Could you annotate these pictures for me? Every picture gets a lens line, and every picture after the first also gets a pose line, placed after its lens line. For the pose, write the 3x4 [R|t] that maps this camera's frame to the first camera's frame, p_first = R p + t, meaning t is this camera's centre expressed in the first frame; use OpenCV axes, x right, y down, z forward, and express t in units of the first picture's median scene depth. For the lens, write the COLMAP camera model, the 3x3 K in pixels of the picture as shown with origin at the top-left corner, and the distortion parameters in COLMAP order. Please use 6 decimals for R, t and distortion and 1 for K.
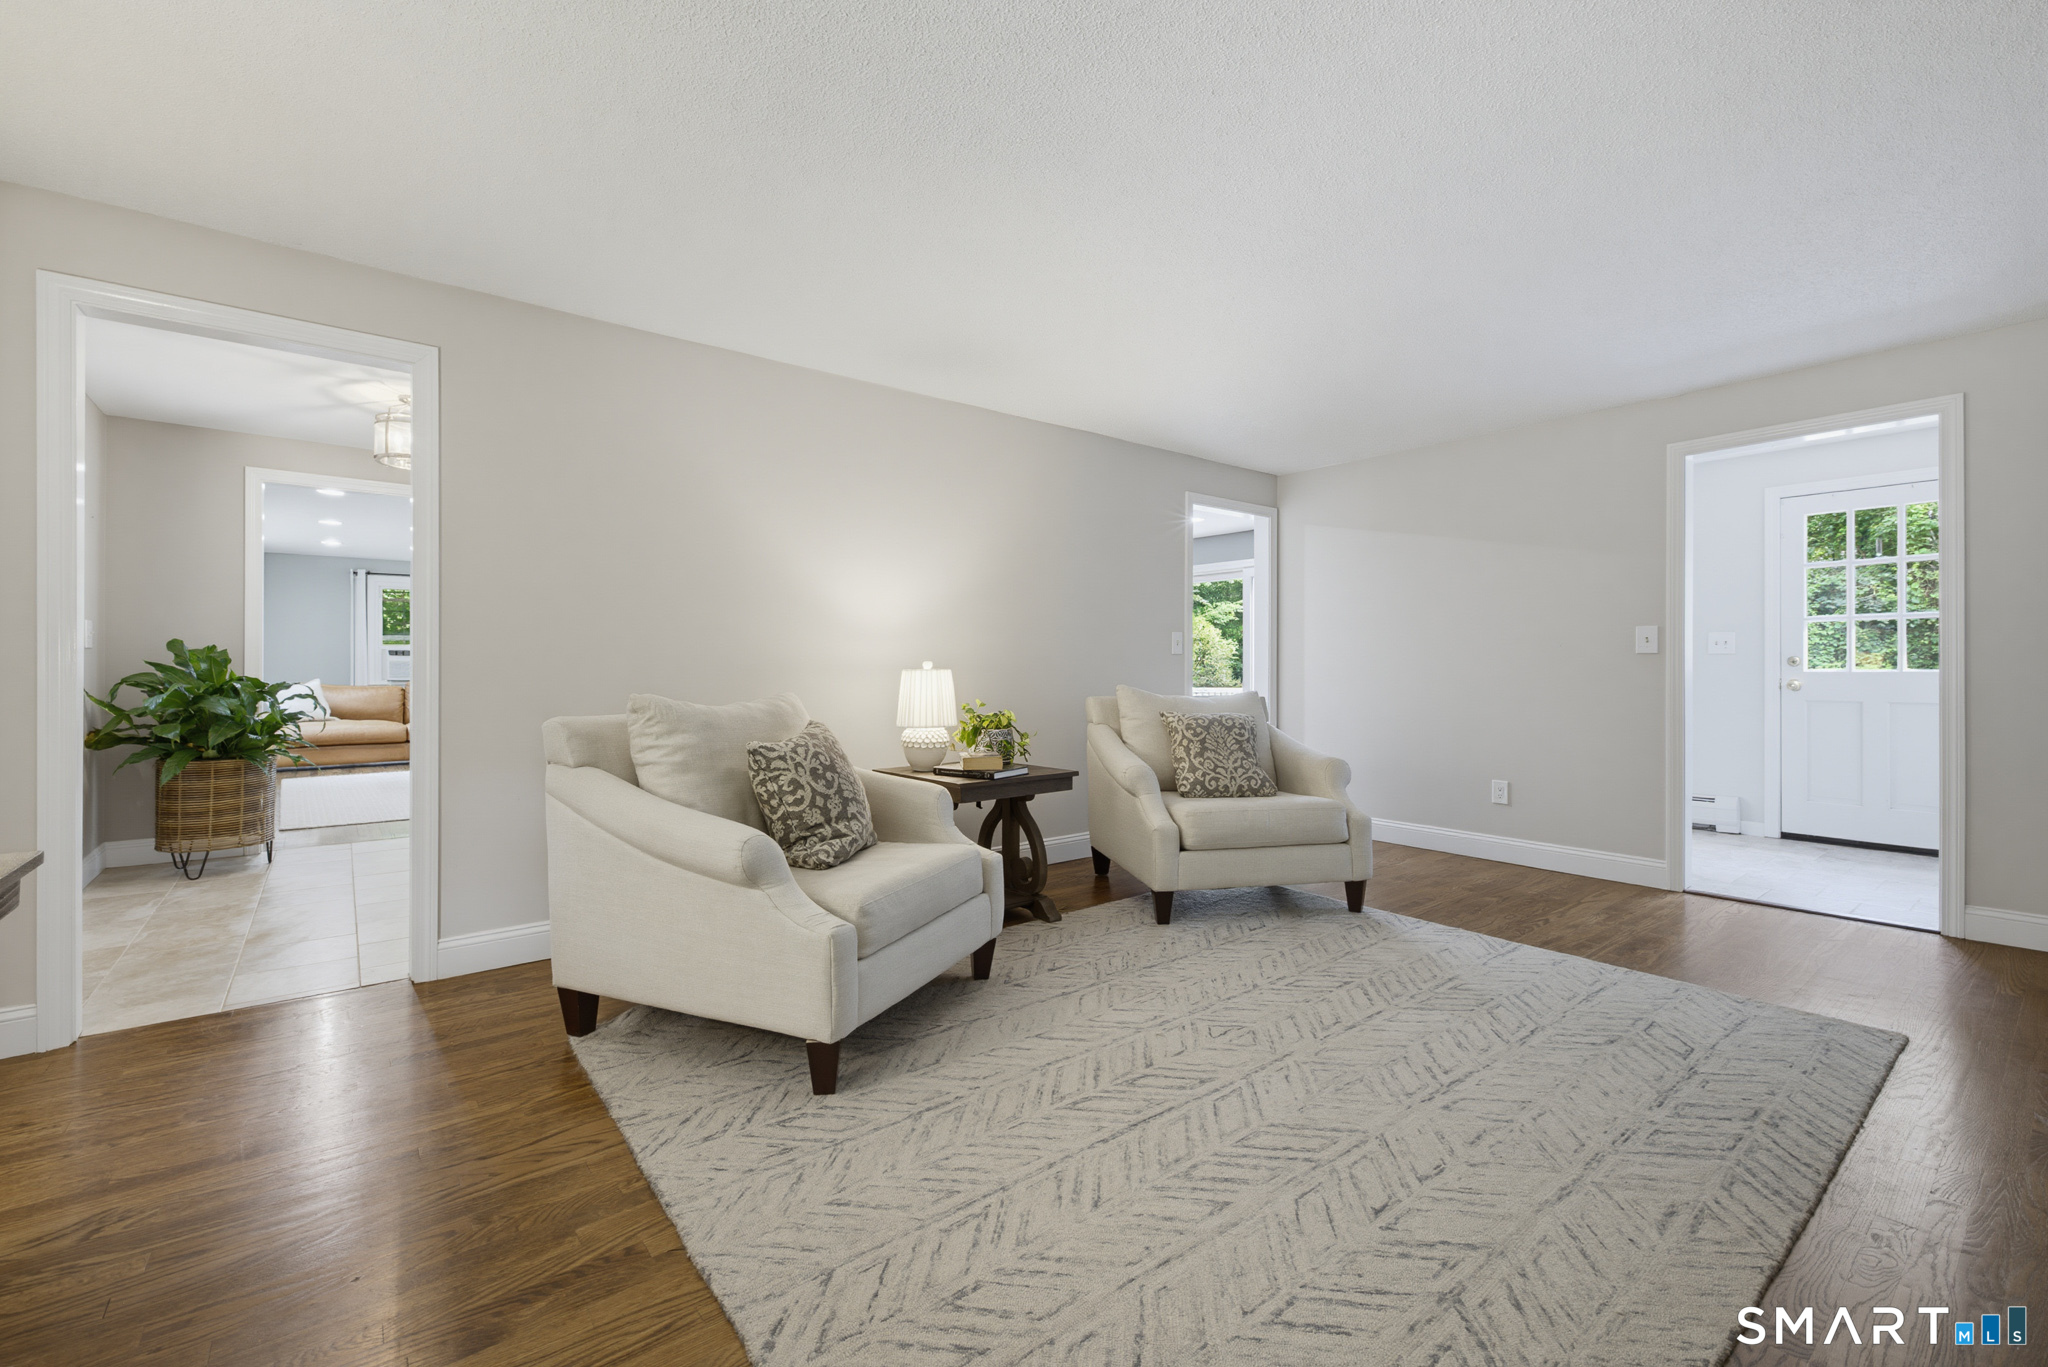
lens RADIAL K [[846.4, 0, 1032.9], [0, 846.4, 663.1], [0, 0, 1]] dist [0.007156, -0.002221]
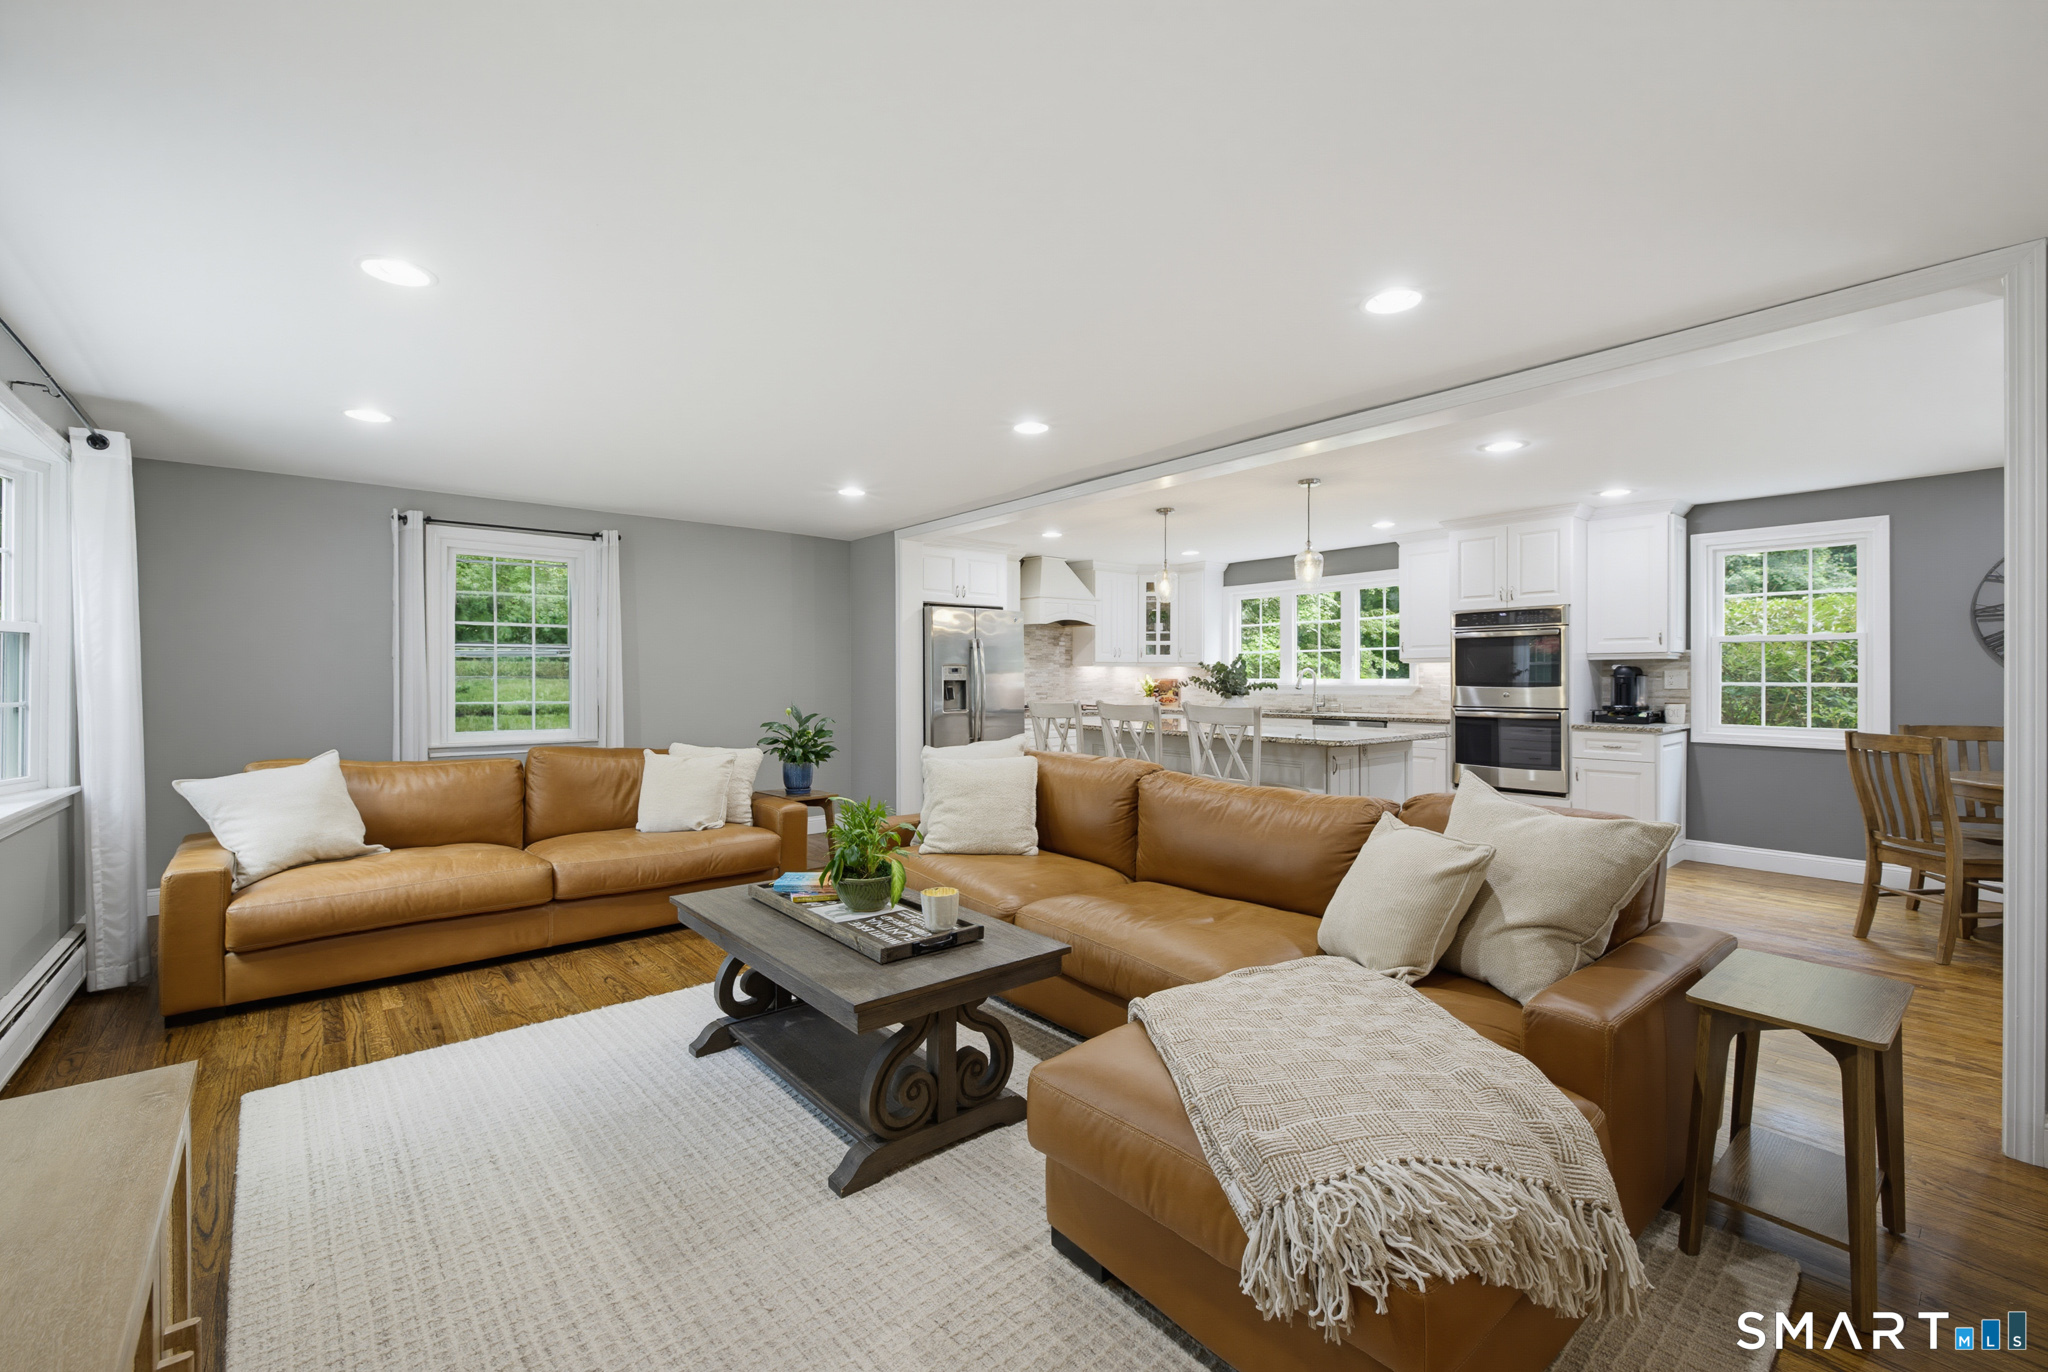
lens RADIAL K [[846.4, 0, 1026.6], [0, 846.4, 681.4], [0, 0, 1]] dist [0.007156, -0.002221]
pose [[0.999952, -0.004616, 0.008636, -1.049302], [0.004584, 0.999983, 0.003714, -0.030782], [-0.008653, -0.003674, 0.999956, 1.203082]]
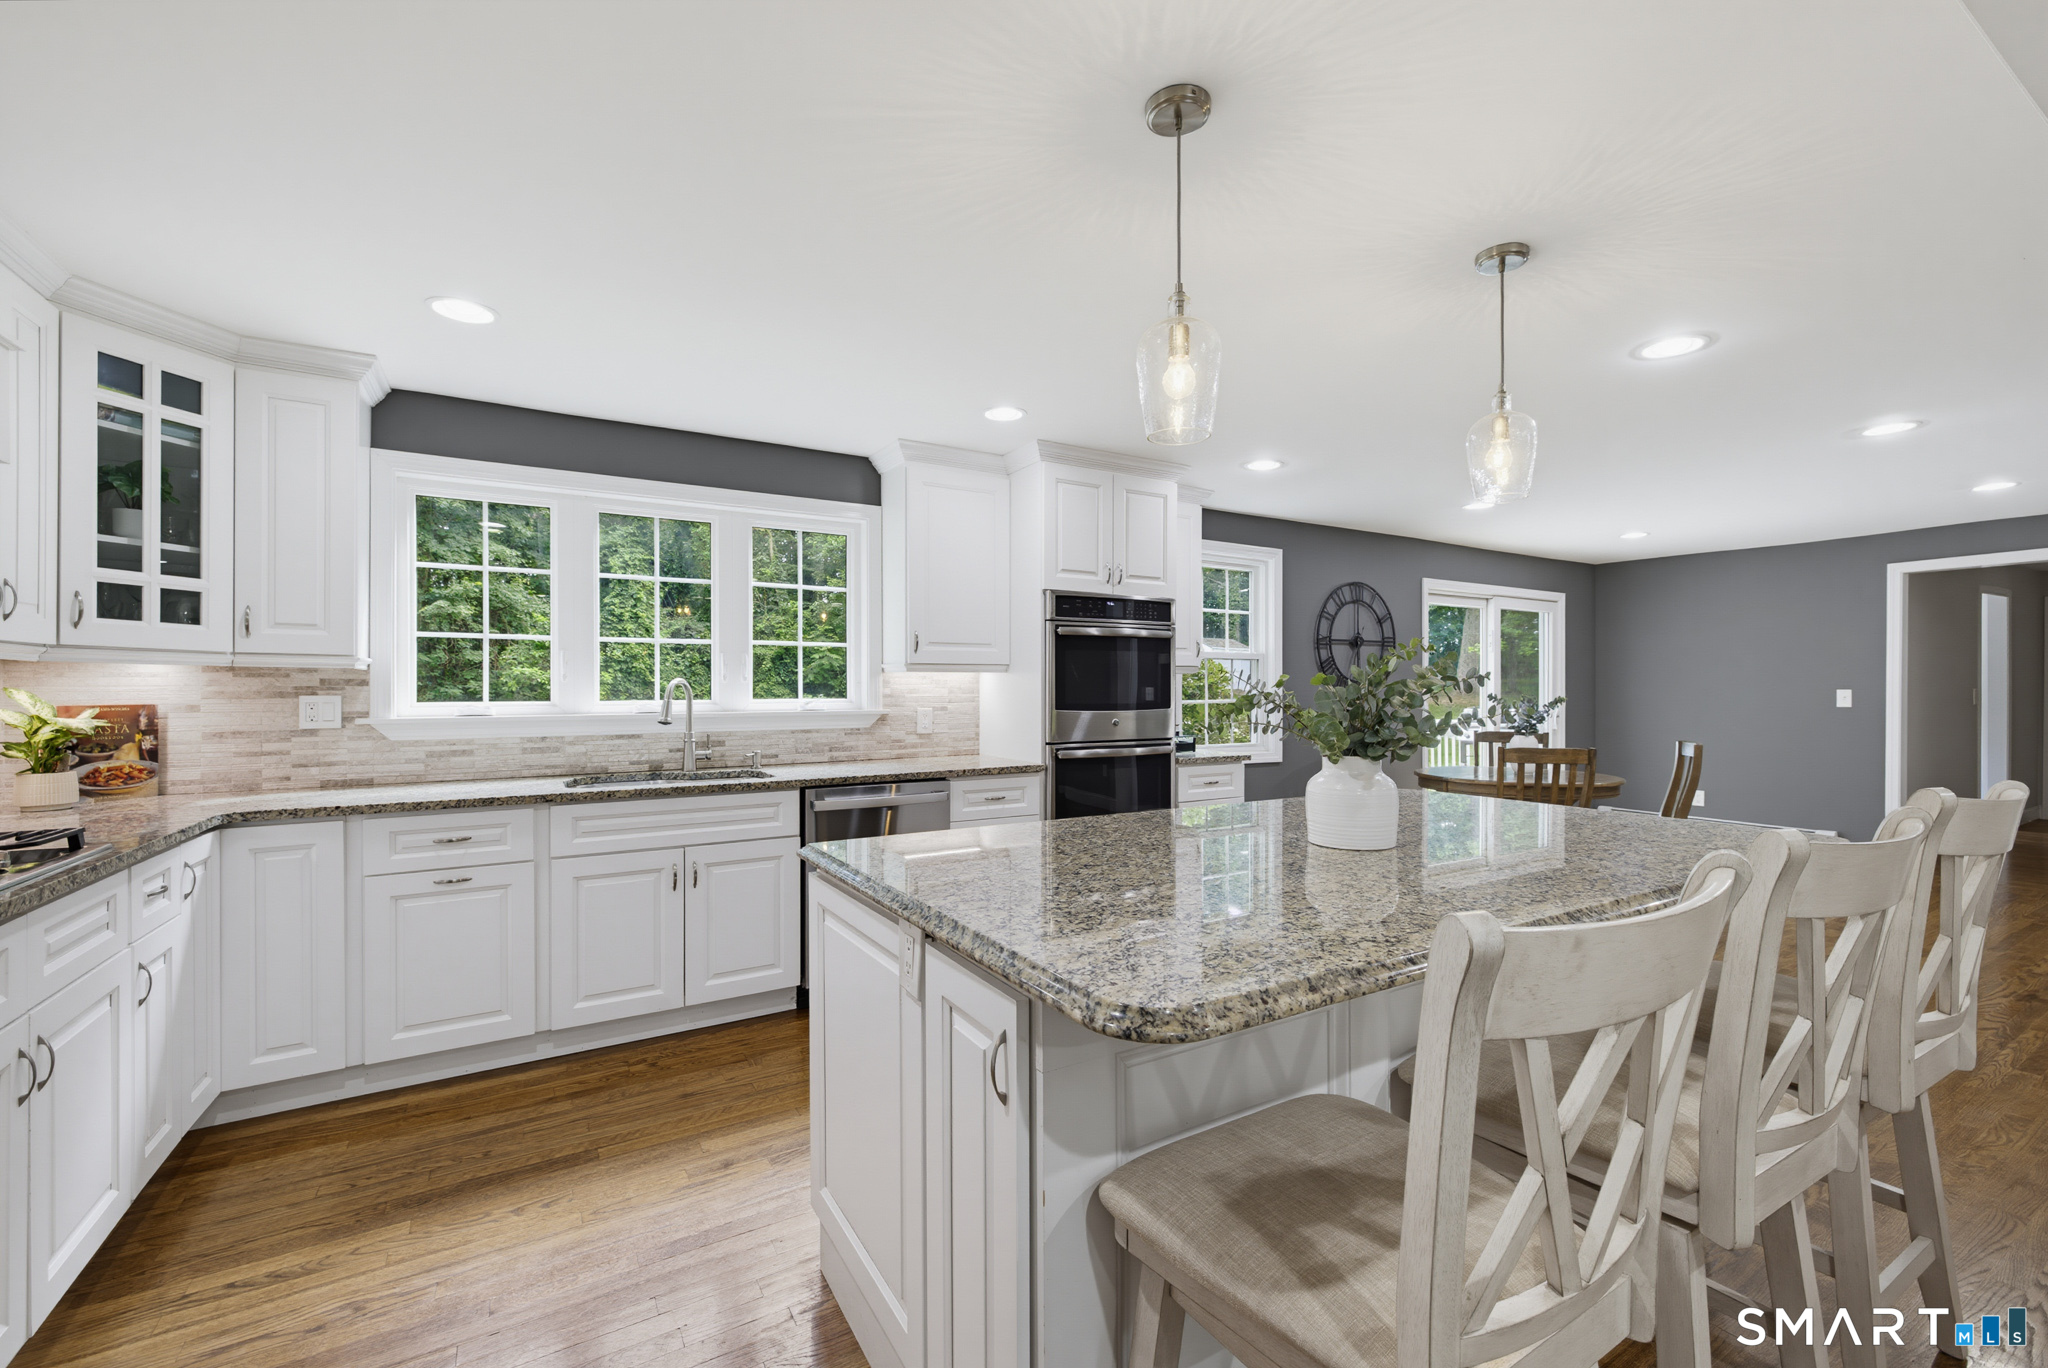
lens RADIAL K [[846.4, 0, 1019.4], [0, 846.4, 692.3], [0, 0, 1]] dist [0.007156, -0.002221]
pose [[0.155611, -0.007821, 0.987787, -1.197281], [0.001947, 0.999969, 0.007610, -0.040411], [-0.987816, 0.000739, 0.155622, 2.533870]]
